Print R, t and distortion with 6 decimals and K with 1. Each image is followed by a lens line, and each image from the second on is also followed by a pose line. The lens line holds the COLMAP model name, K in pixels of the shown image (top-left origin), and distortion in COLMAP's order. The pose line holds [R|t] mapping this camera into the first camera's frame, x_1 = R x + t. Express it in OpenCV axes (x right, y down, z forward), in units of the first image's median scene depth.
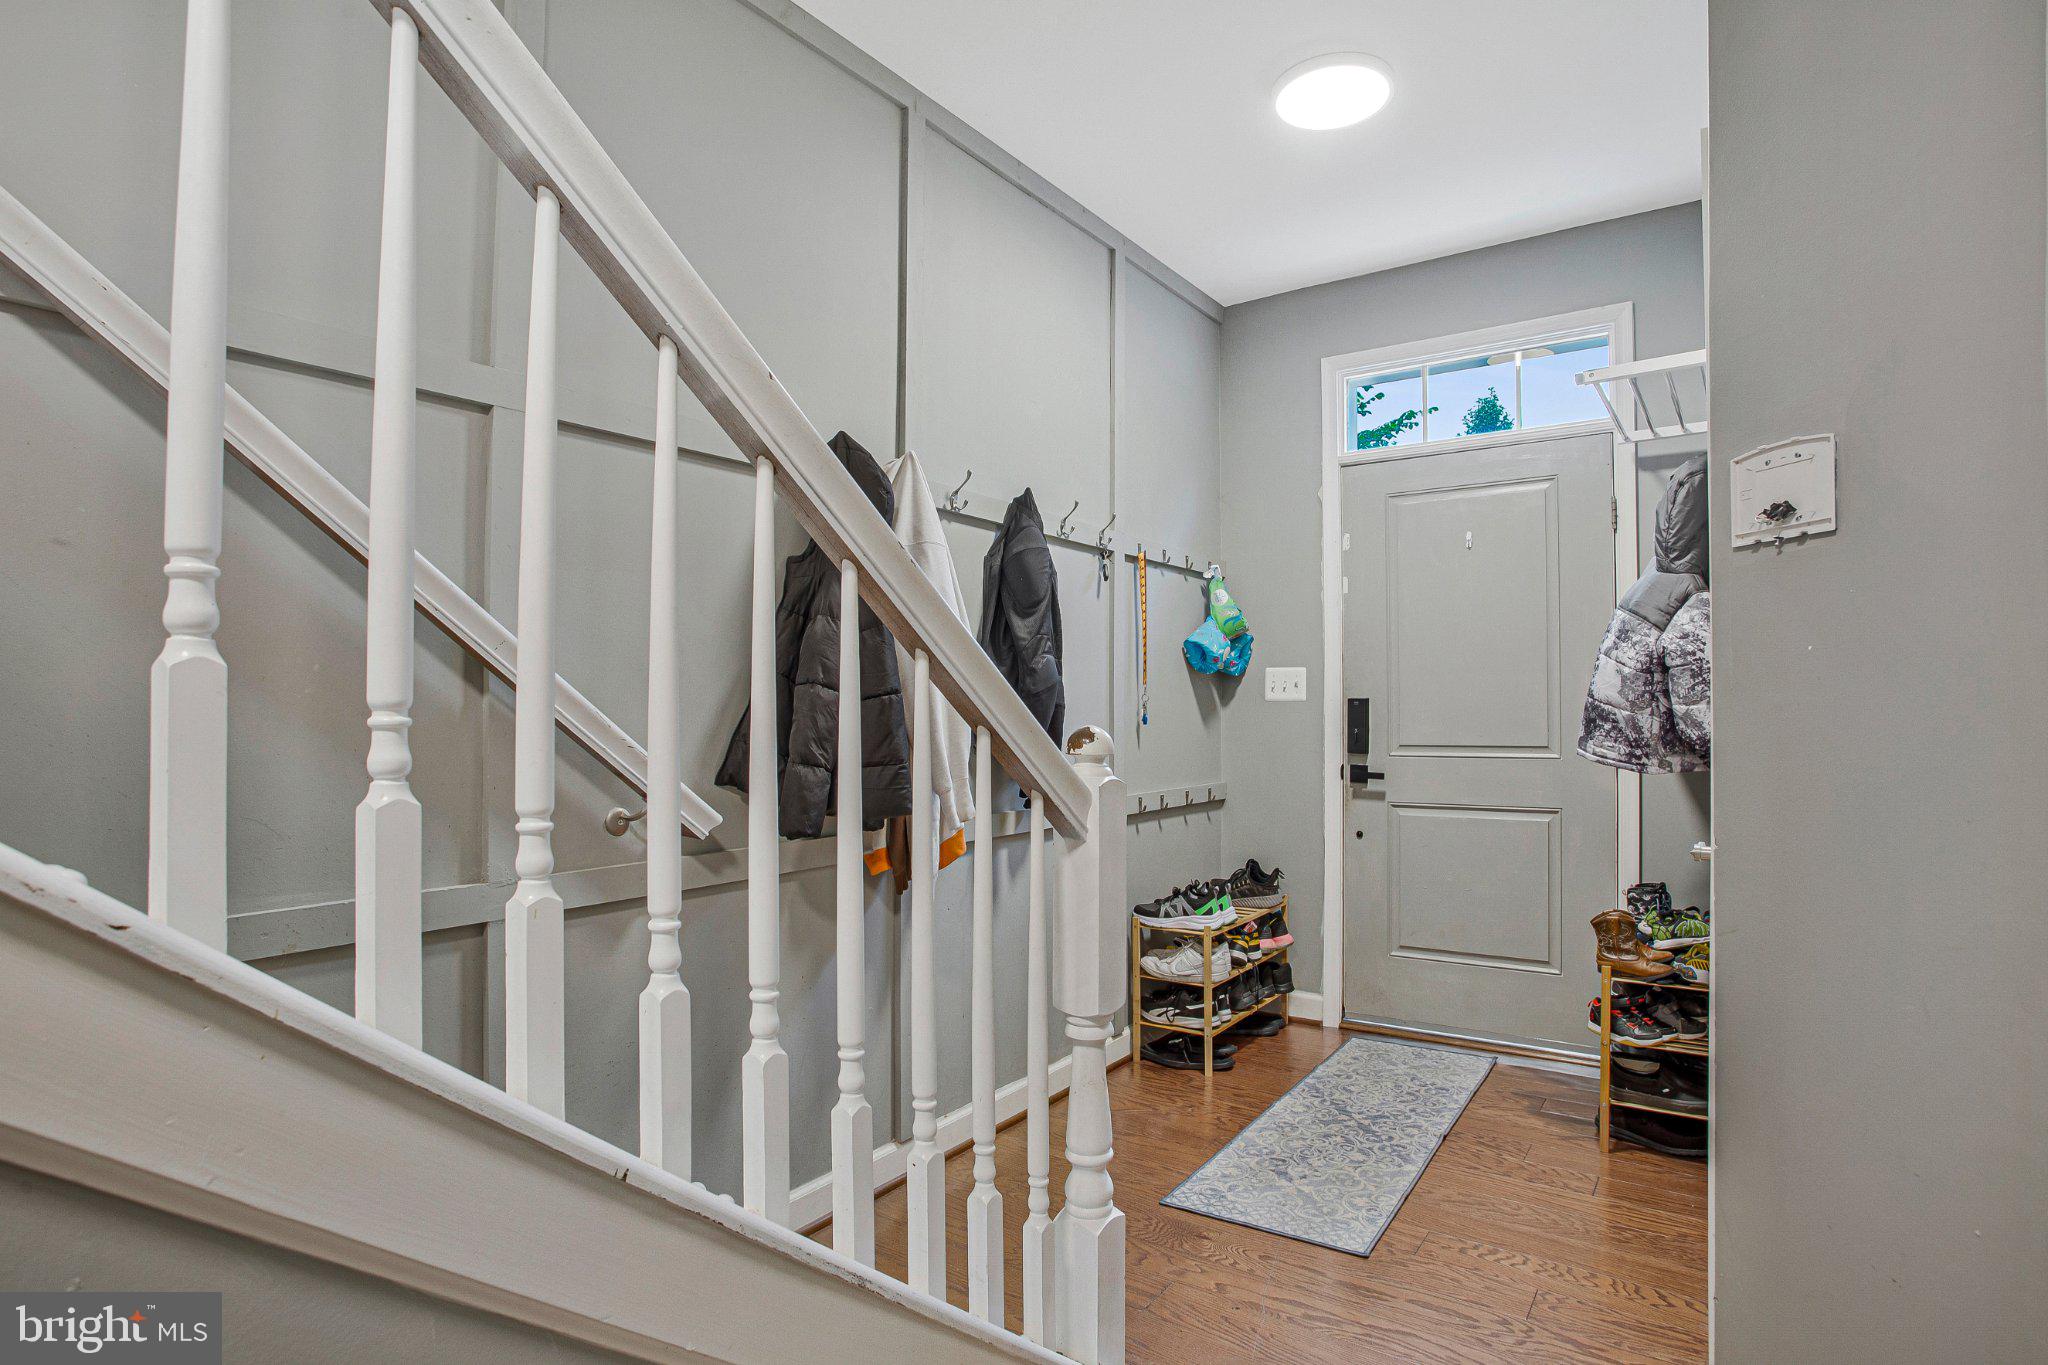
lens RADIAL K [[1068.7, 0, 1024.0], [0, 1068.7, 682.5], [0, 0, 1]] dist [-0.083702, 0.043522]
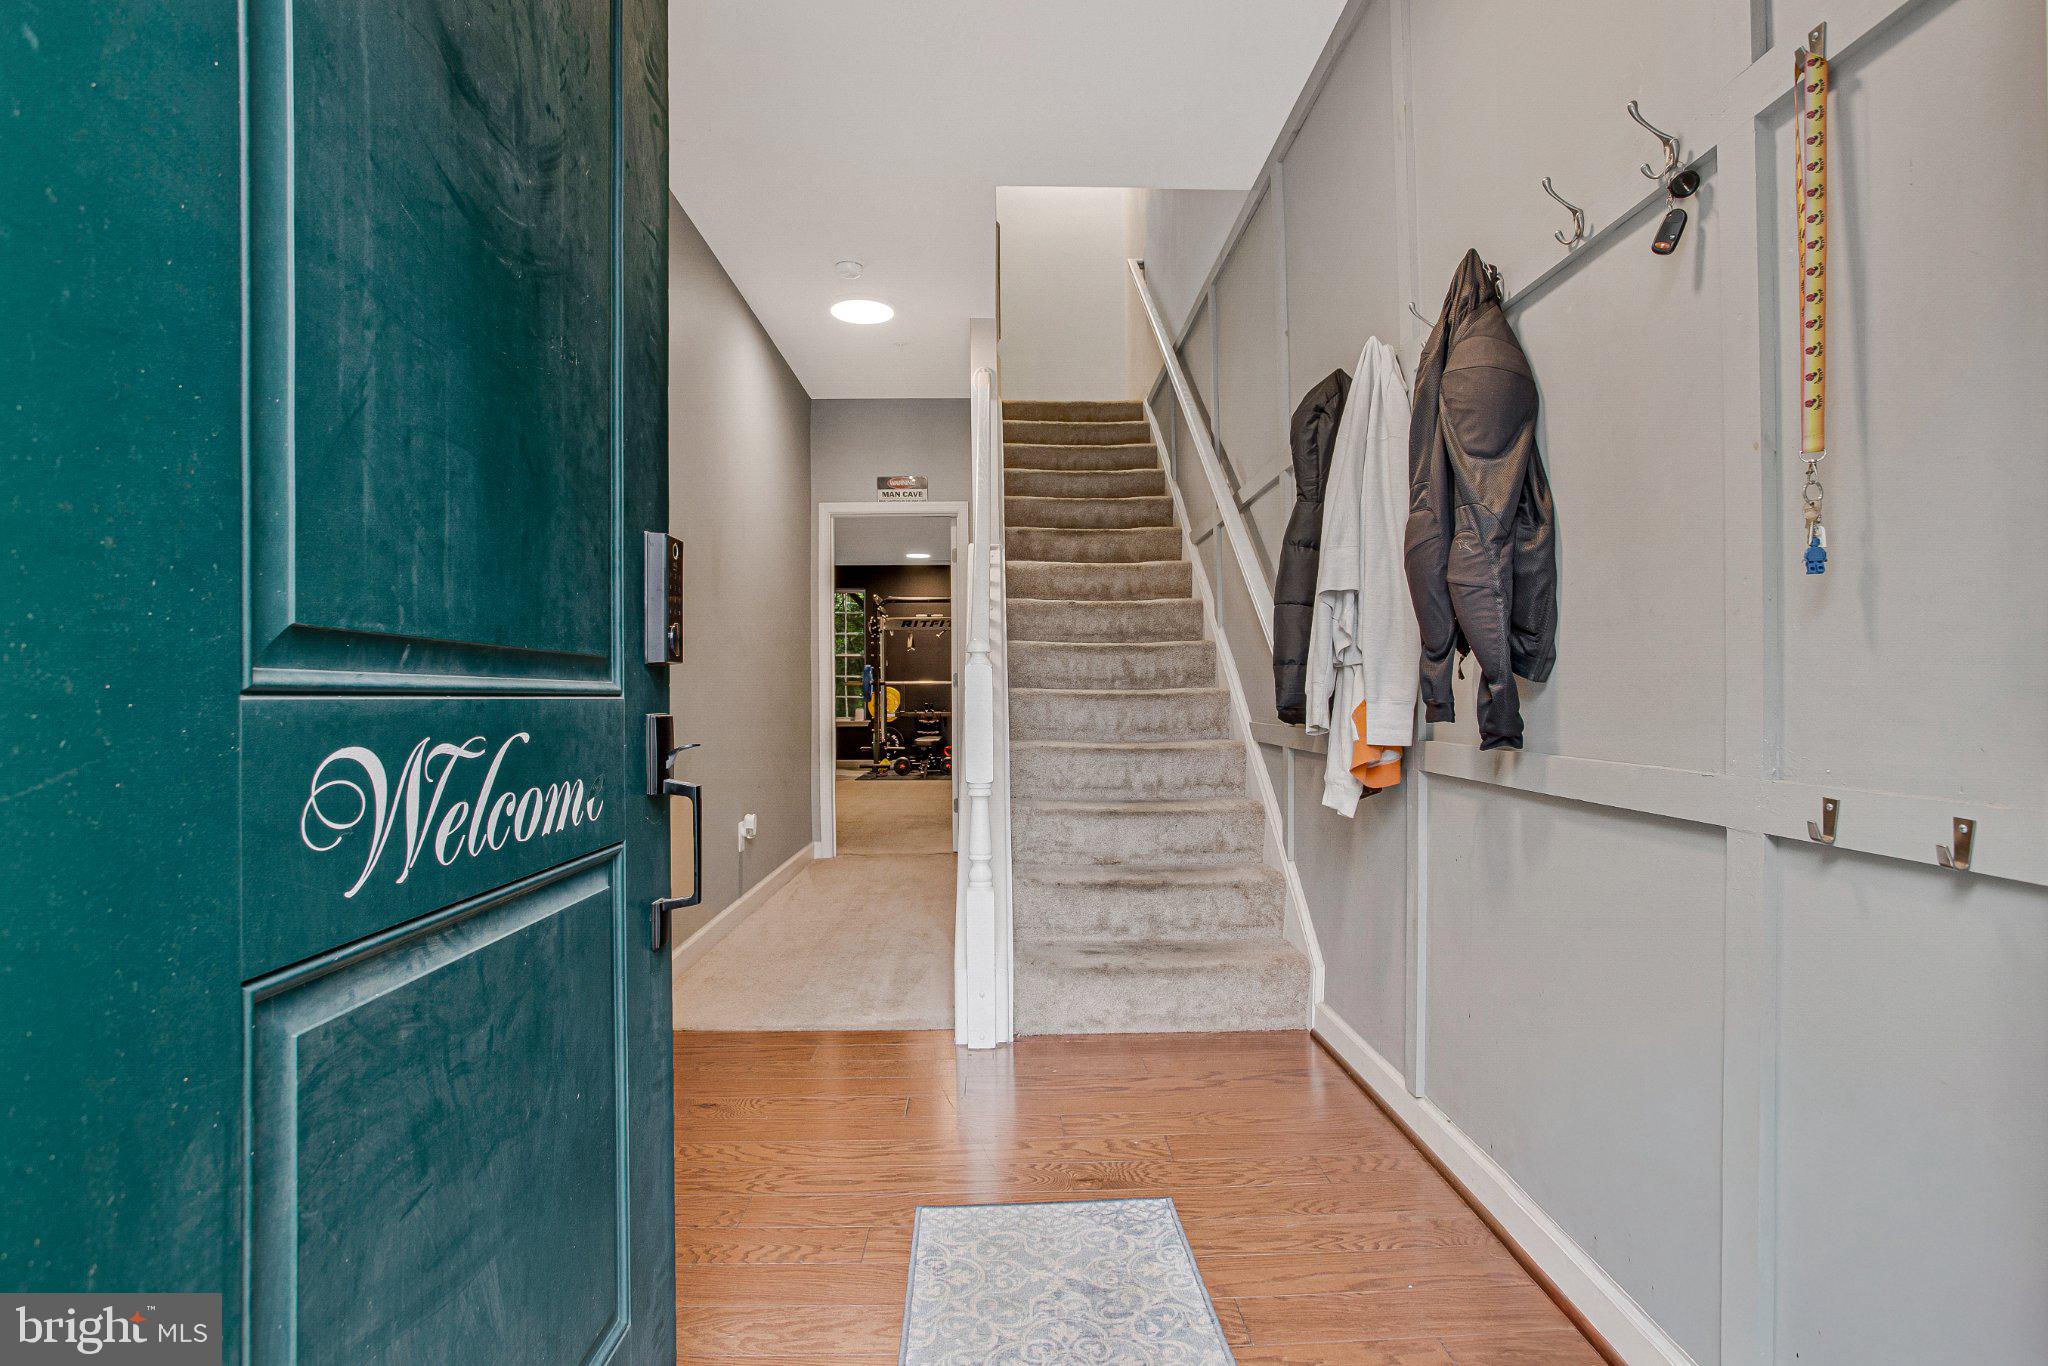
lens RADIAL K [[1068.7, 0, 1024.0], [0, 1068.7, 683.0], [0, 0, 1]] dist [-0.083702, 0.043522]
pose [[-0.805852, -0.003215, -0.592108, 0.781632], [0.013420, 0.999629, -0.023692, 0.123423], [0.591965, -0.027038, -0.805510, 1.772392]]
